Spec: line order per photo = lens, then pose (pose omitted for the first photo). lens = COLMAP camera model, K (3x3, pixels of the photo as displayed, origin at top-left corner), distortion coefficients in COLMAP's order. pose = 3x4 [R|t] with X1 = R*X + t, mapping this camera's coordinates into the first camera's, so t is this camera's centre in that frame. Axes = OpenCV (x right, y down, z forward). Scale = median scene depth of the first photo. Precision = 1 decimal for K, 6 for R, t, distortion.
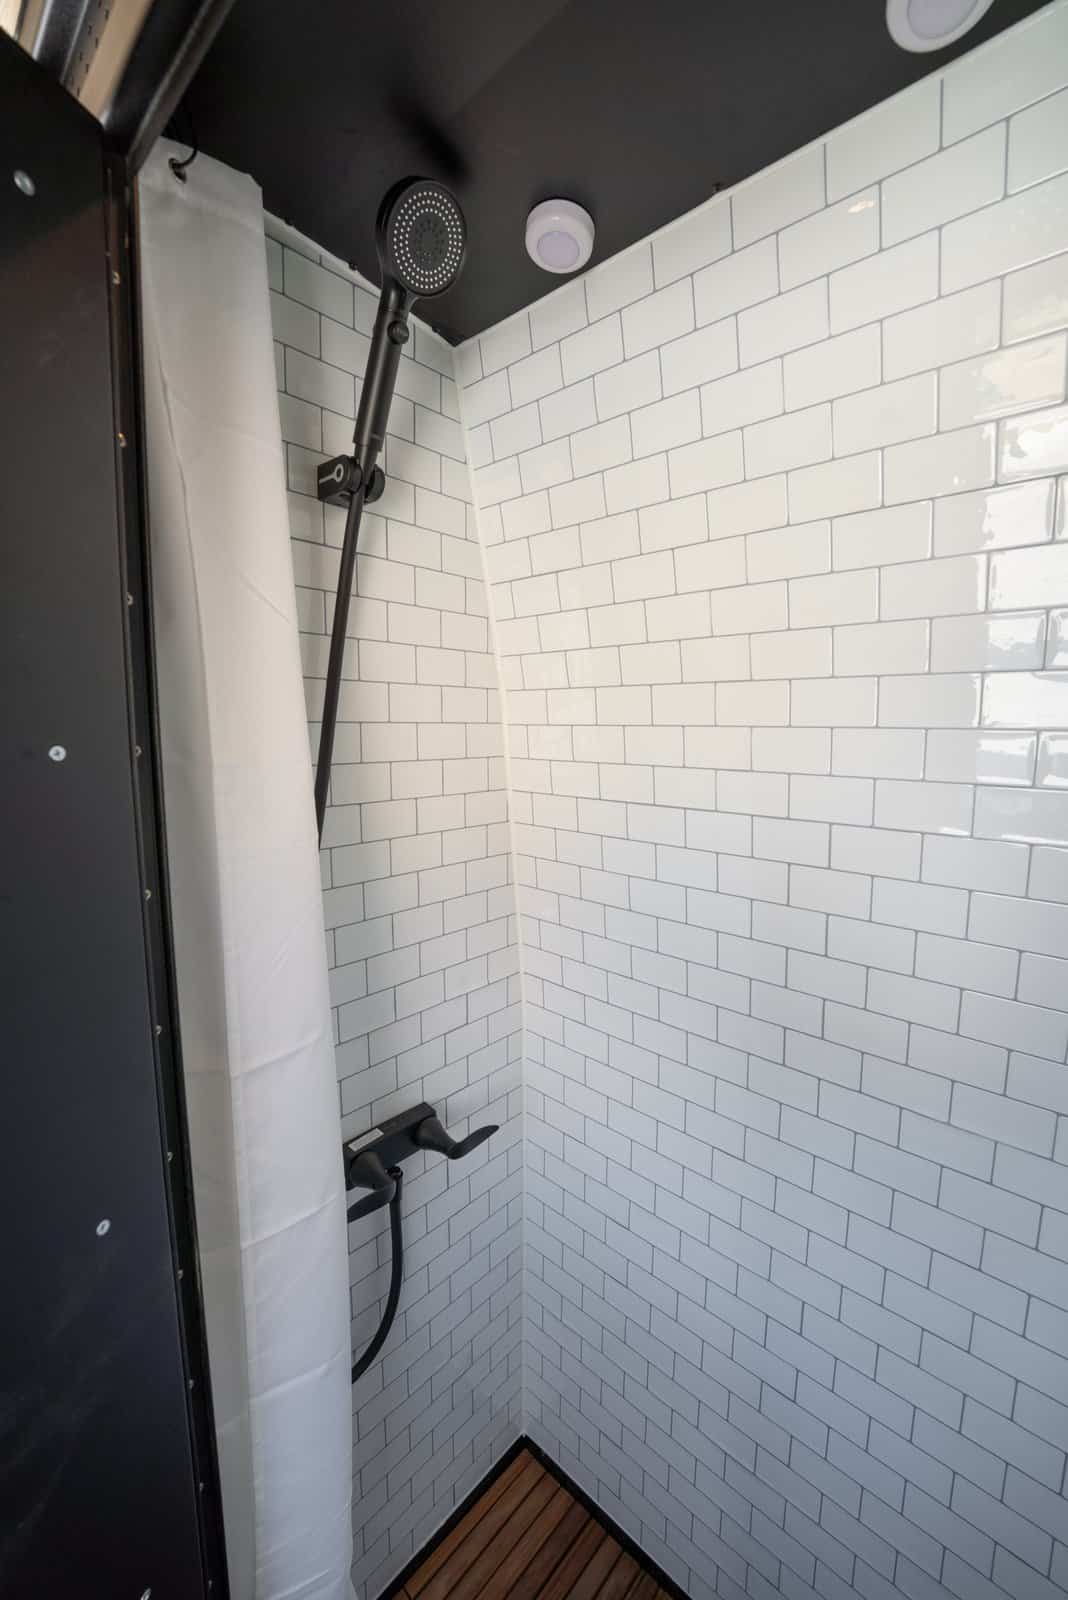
lens RADIAL K [[649.3, 0, 533.6], [0, 649.3, 806.8], [0, 0, 1]] dist [-0.025002, 0.000139]
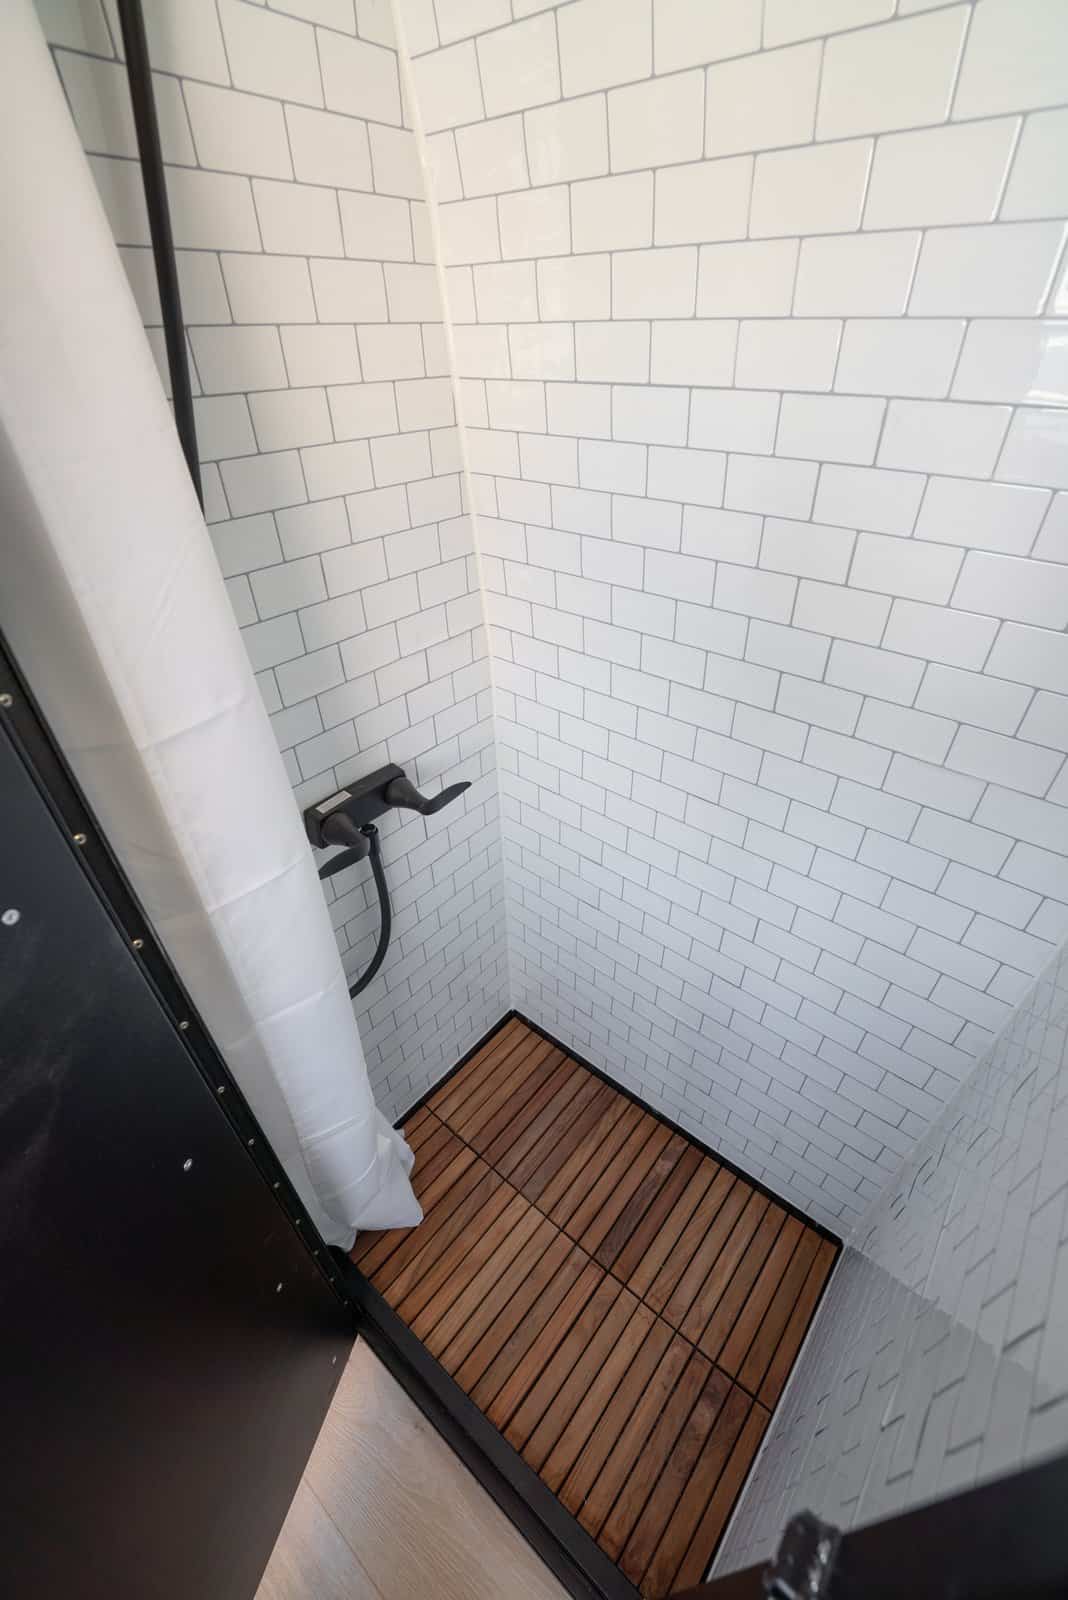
lens RADIAL K [[649.3, 0, 533.6], [0, 649.3, 806.8], [0, 0, 1]] dist [-0.025002, 0.000139]
pose [[0.998759, -0.042869, 0.025366, 0.014224], [0.025186, 0.873962, 0.485342, 0.054319], [-0.042975, -0.484100, 0.873956, 0.123584]]
